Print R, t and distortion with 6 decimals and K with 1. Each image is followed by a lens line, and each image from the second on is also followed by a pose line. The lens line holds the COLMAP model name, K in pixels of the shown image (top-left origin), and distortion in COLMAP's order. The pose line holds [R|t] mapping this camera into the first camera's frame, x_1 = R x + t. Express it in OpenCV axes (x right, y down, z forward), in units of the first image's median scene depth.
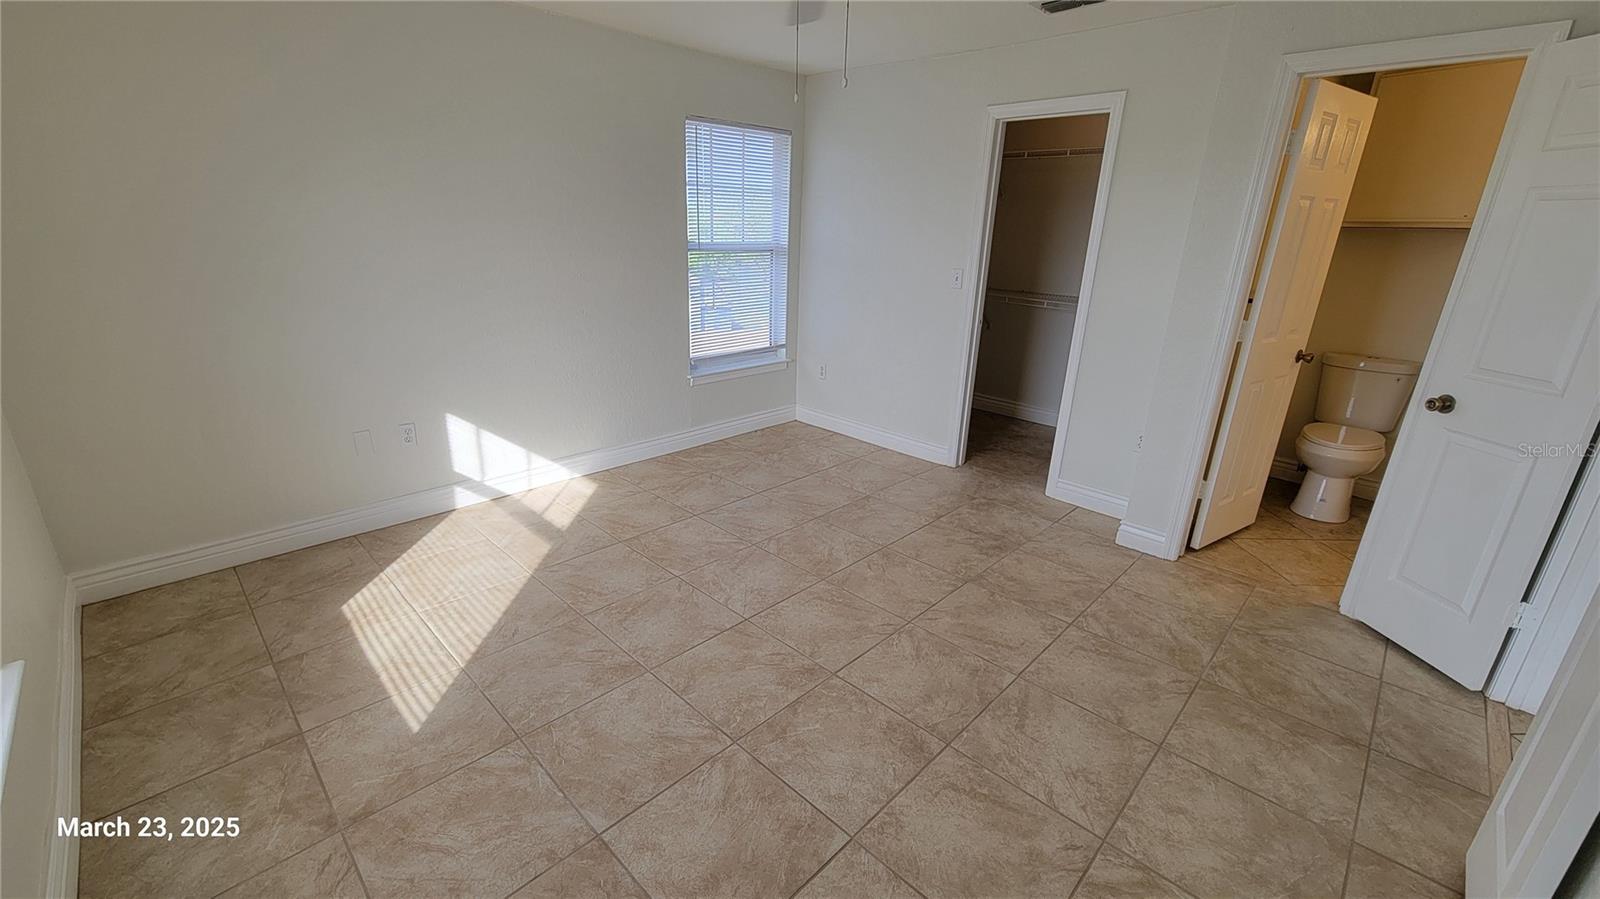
lens RADIAL K [[650.7, 0, 790.2], [0, 650.7, 451.1], [0, 0, 1]] dist [-0.002797, 0.000120]
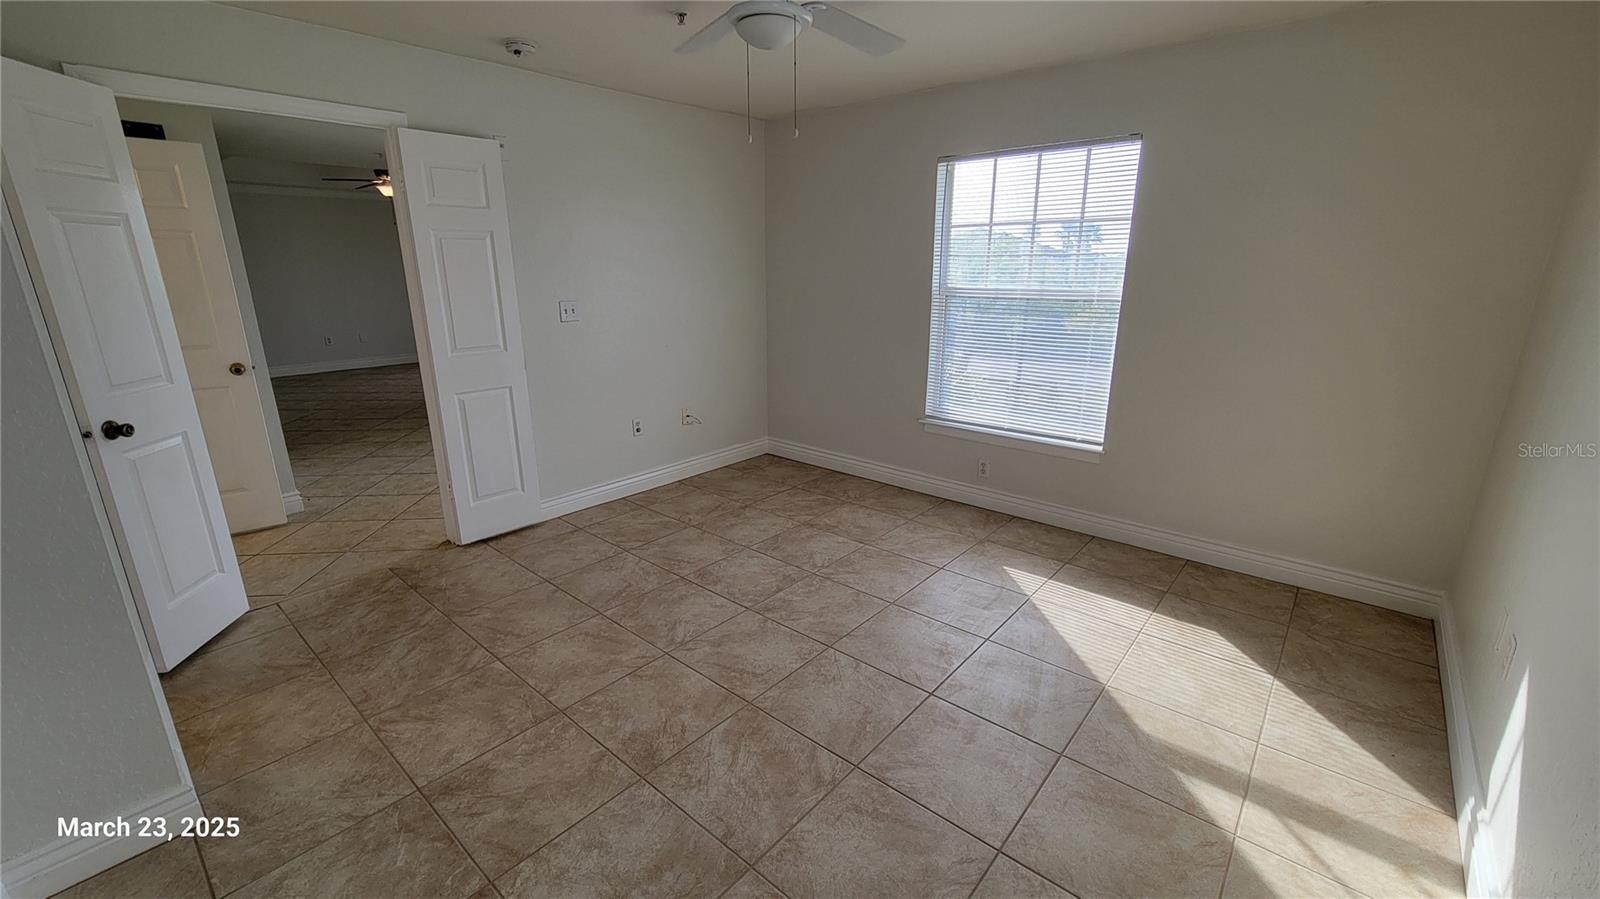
lens RADIAL K [[650.7, 0, 790.2], [0, 650.7, 451.1], [0, 0, 1]] dist [-0.002797, 0.000120]
pose [[-0.998099, -0.005247, -0.061412, 0.047855], [-0.039433, 0.820132, 0.570813, -0.465039], [0.047371, 0.572150, -0.818780, 1.355998]]
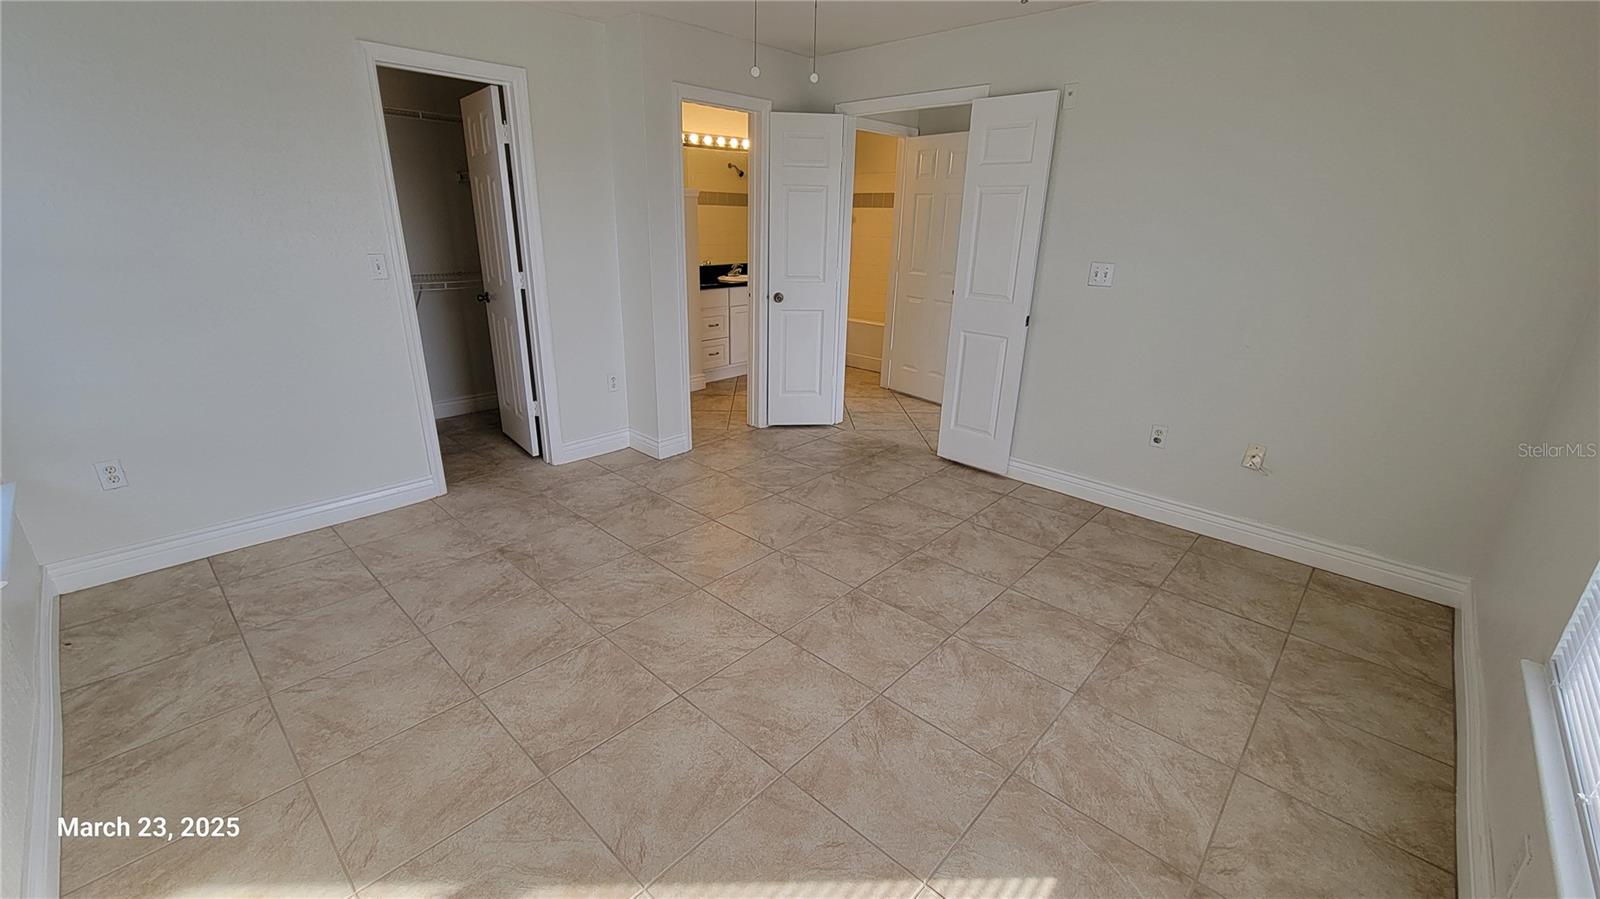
lens RADIAL K [[650.7, 0, 790.2], [0, 650.7, 451.1], [0, 0, 1]] dist [-0.002797, 0.000120]
pose [[-0.020777, -0.362894, 0.931599, -0.693582], [0.304260, 0.885308, 0.351648, -0.246724], [-0.952363, 0.290754, 0.092020, 0.674586]]
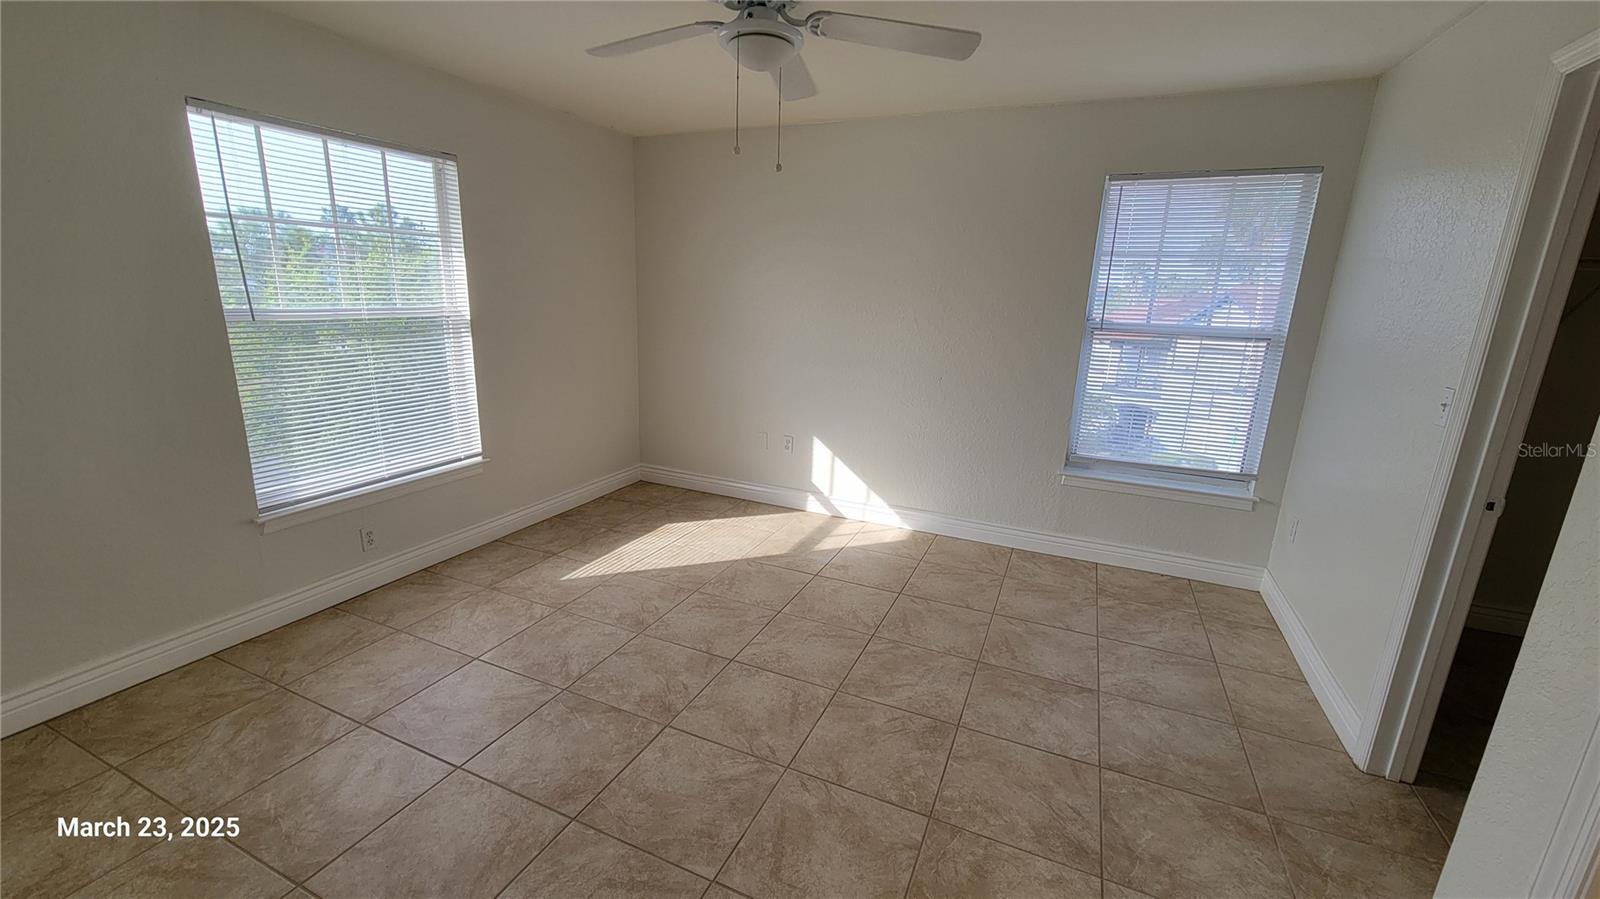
lens RADIAL K [[650.7, 0, 790.2], [0, 650.7, 451.1], [0, 0, 1]] dist [-0.002797, 0.000120]
pose [[0.345595, 0.215565, -0.913289, 0.687041], [-0.326518, 0.940062, 0.098328, -0.151874], [0.879744, 0.264224, 0.395266, 0.480432]]
